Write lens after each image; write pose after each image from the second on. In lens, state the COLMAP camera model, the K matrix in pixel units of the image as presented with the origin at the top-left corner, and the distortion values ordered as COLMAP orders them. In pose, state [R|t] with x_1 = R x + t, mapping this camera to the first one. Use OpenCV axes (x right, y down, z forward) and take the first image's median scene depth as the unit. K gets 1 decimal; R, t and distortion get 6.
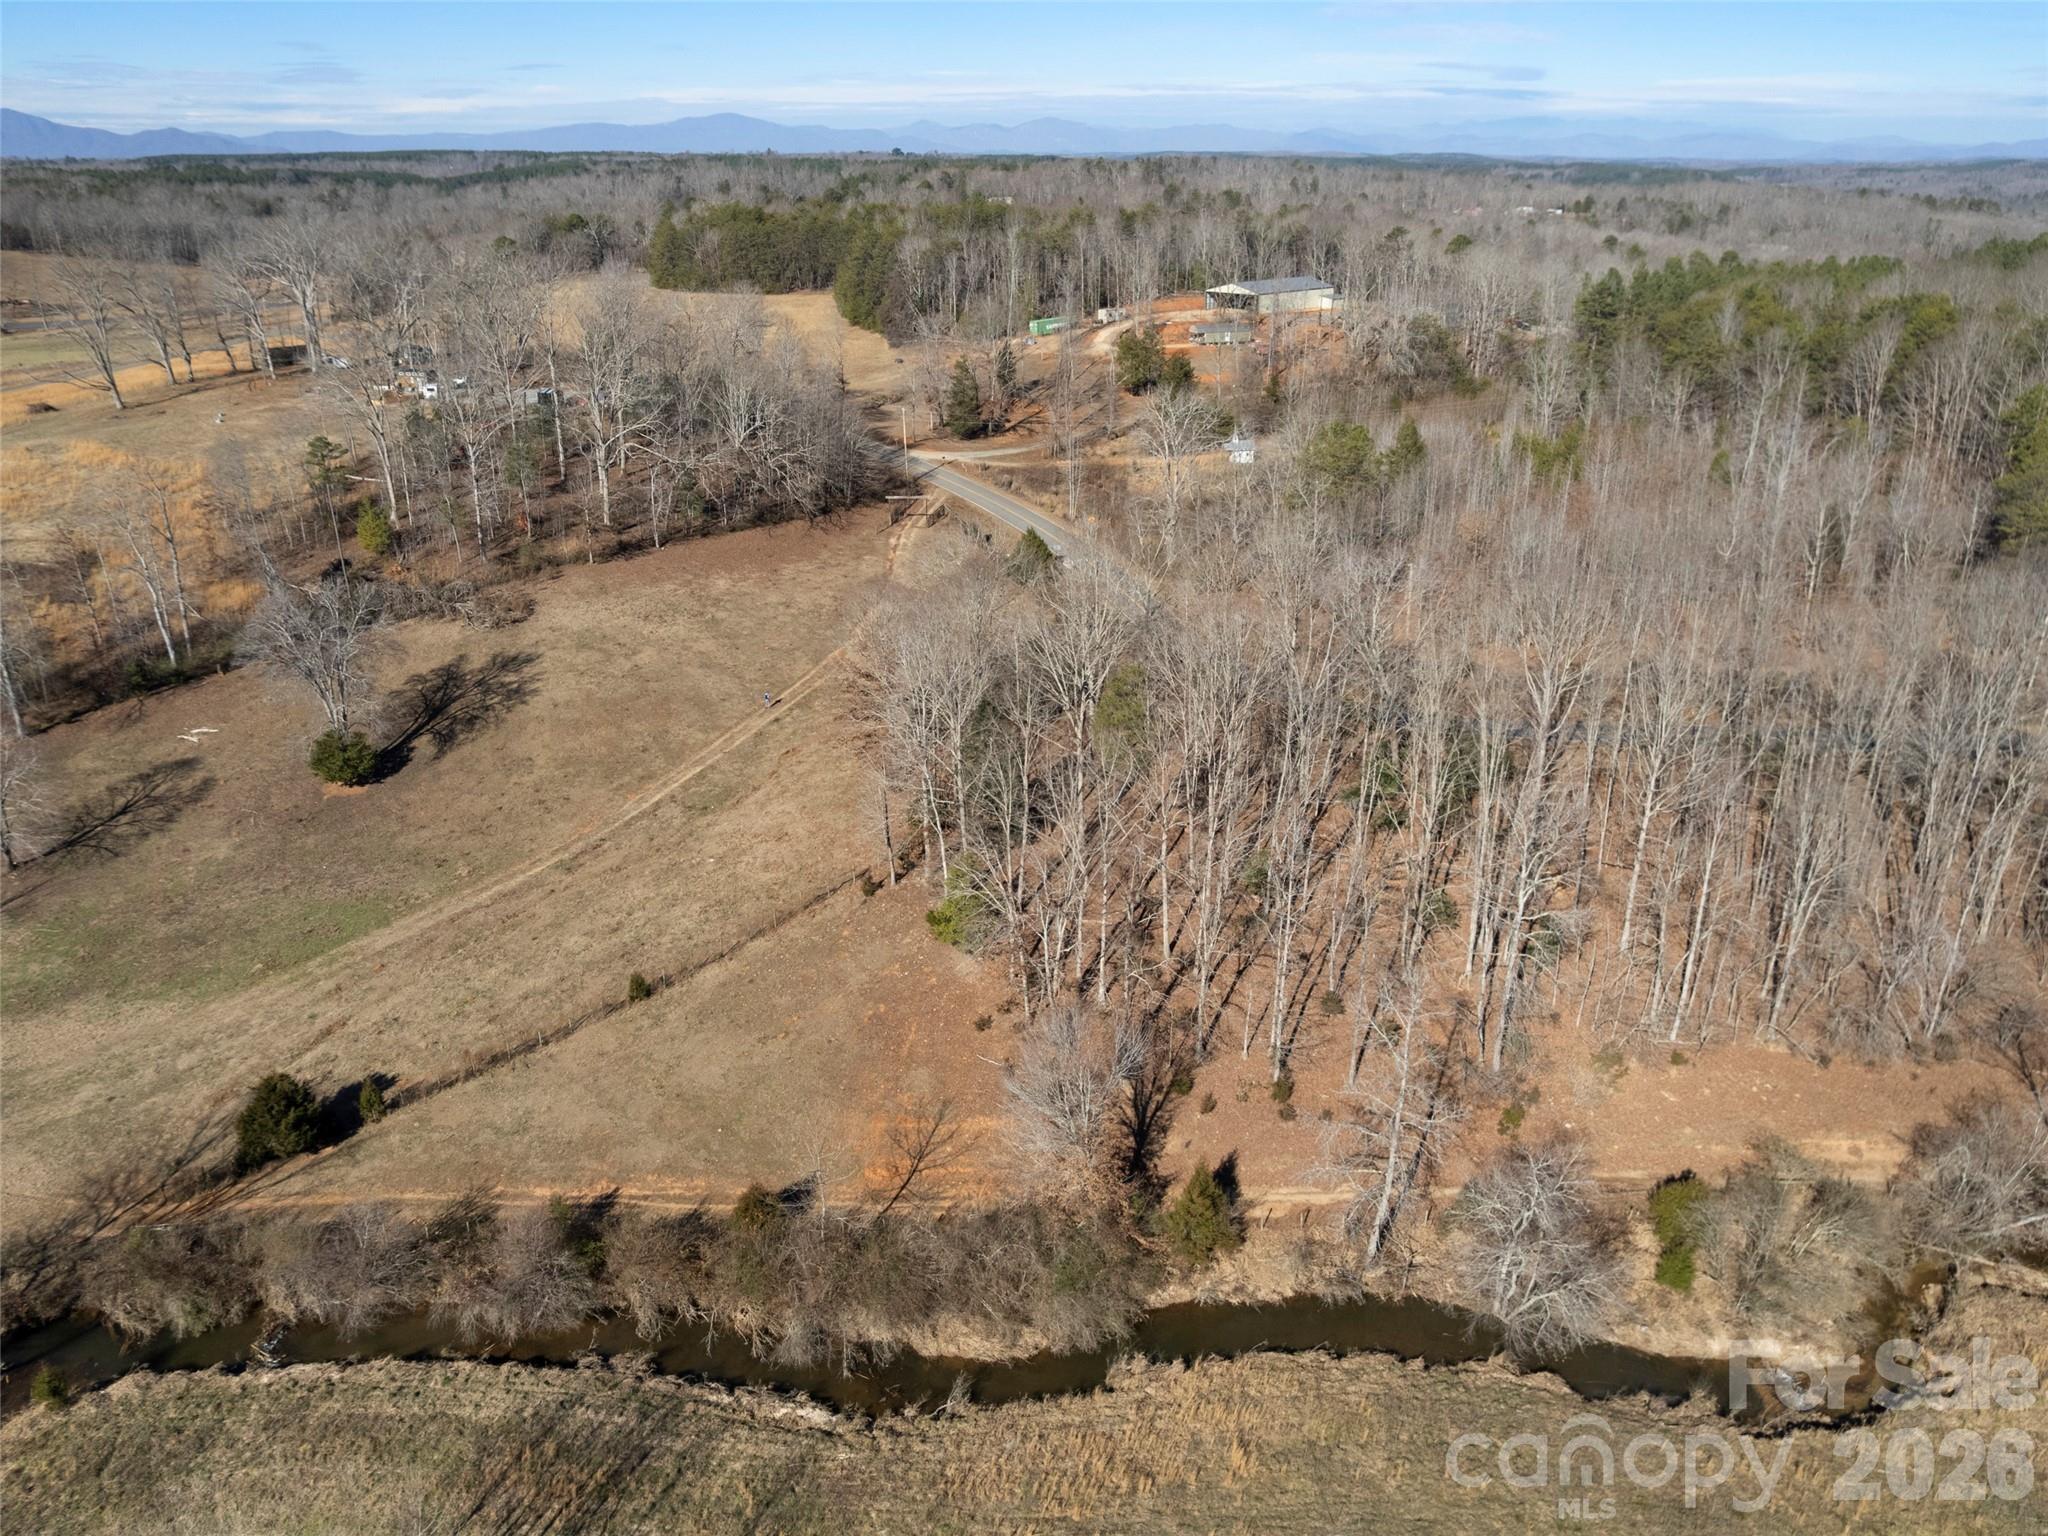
lens RADIAL K [[1531.4, 0, 1024.0], [0, 1531.4, 768.0], [0, 0, 1]] dist [-0.085097, 0.084221]
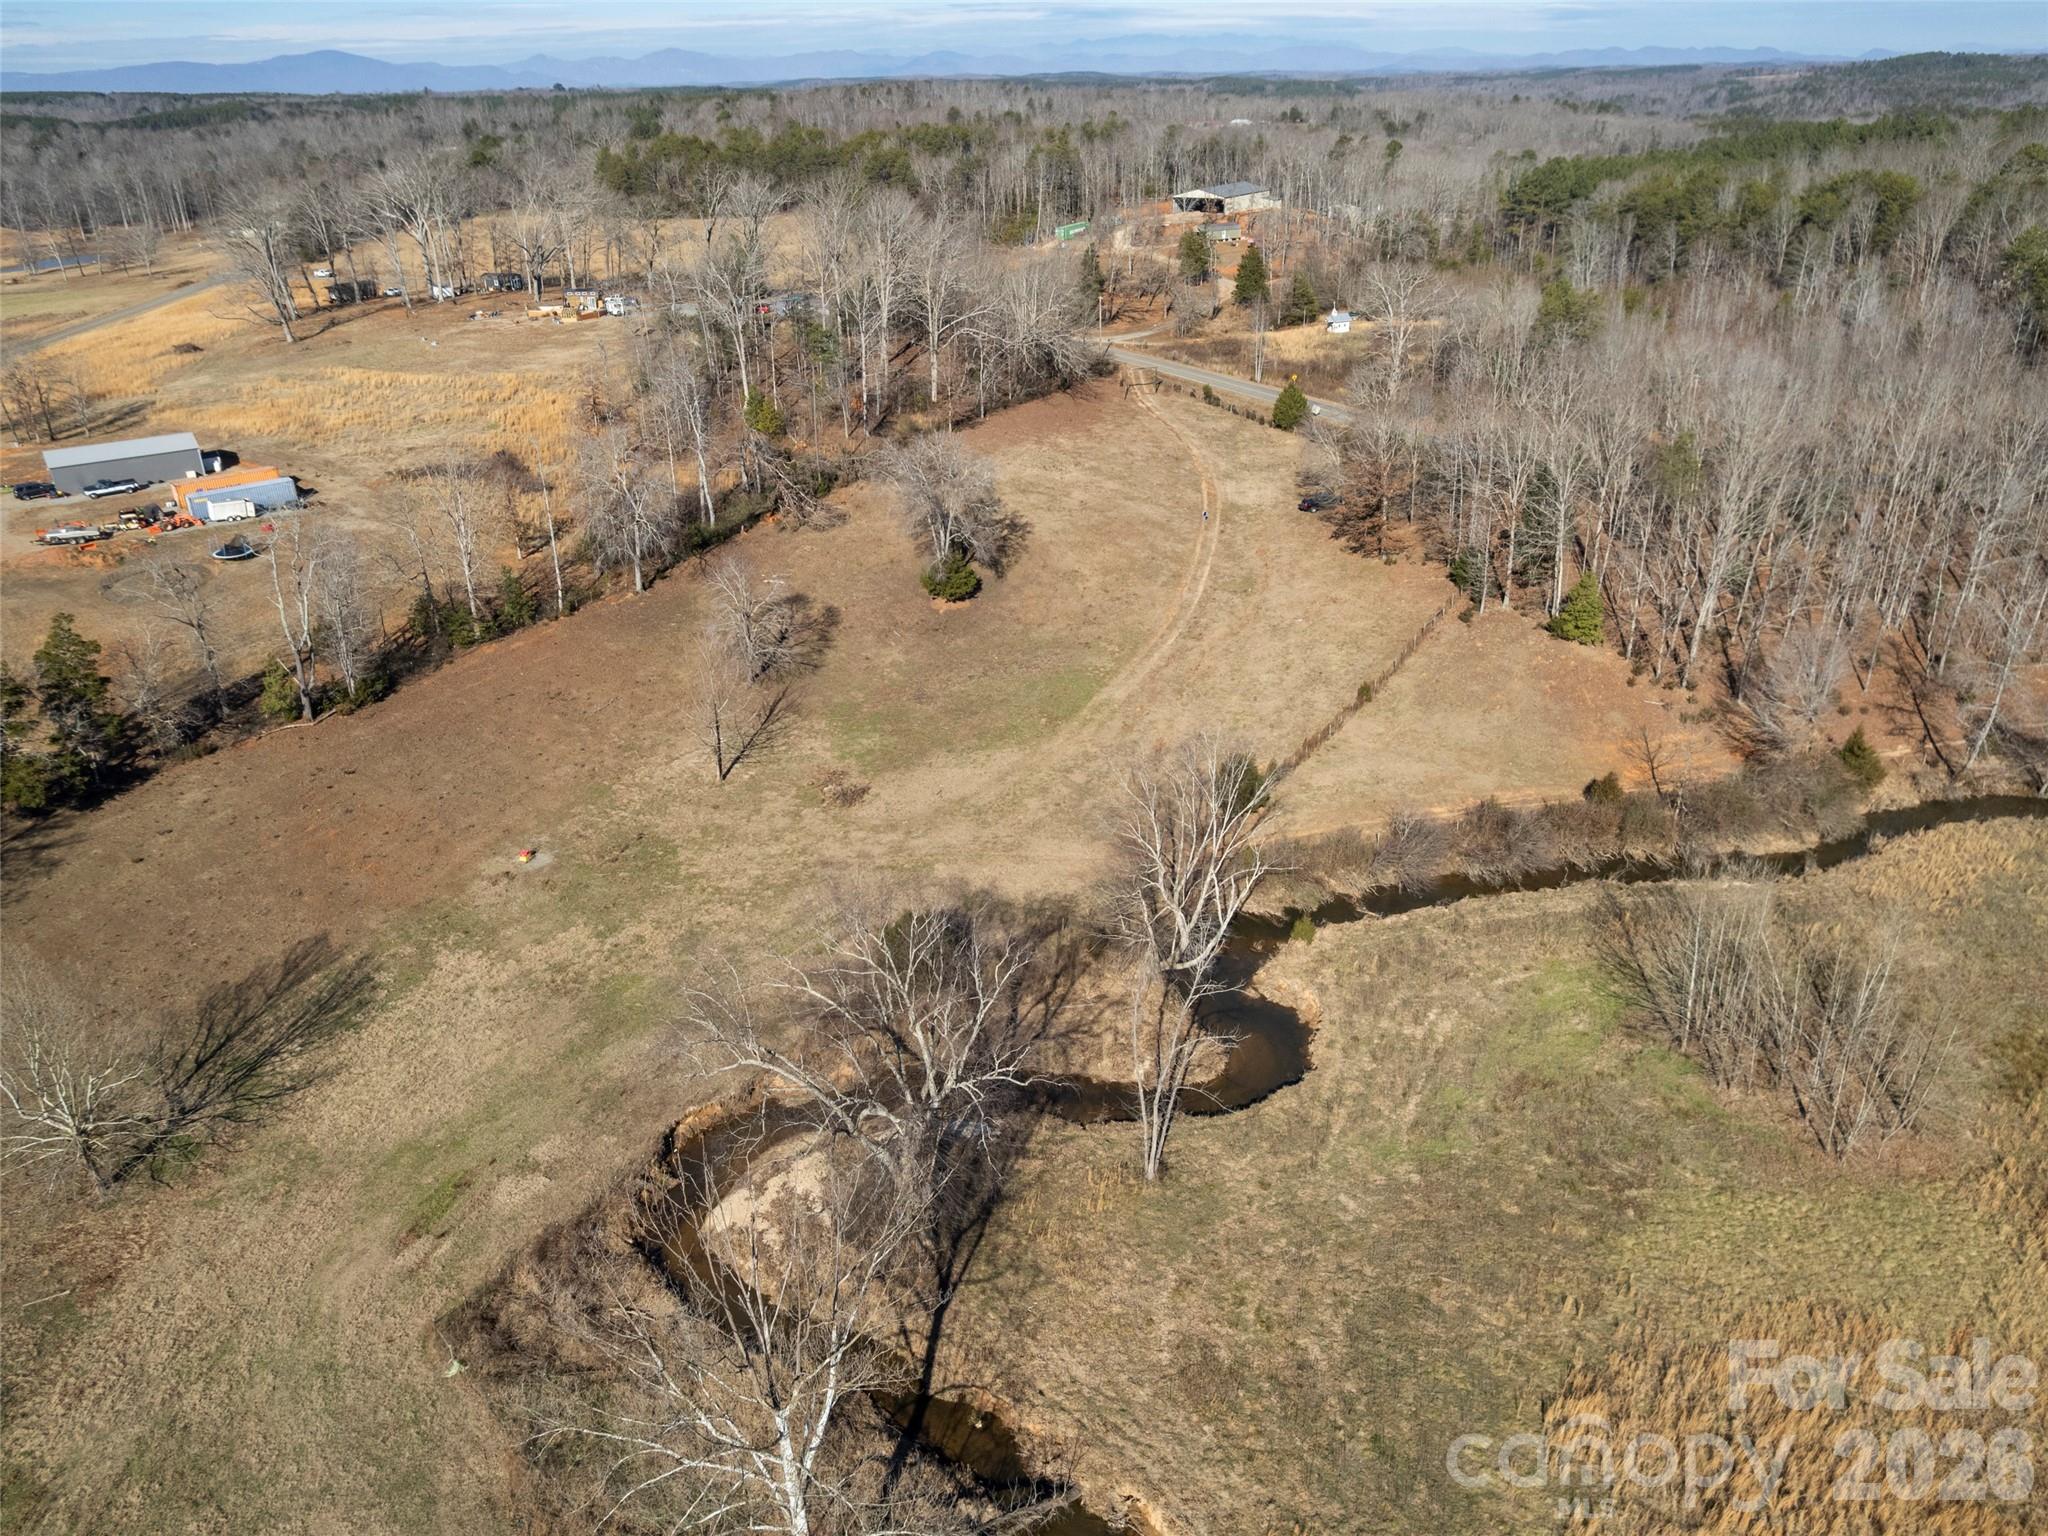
lens RADIAL K [[1531.4, 0, 1024.0], [0, 1531.4, 768.0], [0, 0, 1]] dist [-0.085097, 0.084221]
pose [[0.974320, -0.111623, 0.195555, -0.436795], [0.103323, 0.993279, 0.052174, 0.058259], [-0.200064, -0.030629, 0.979304, -0.141367]]
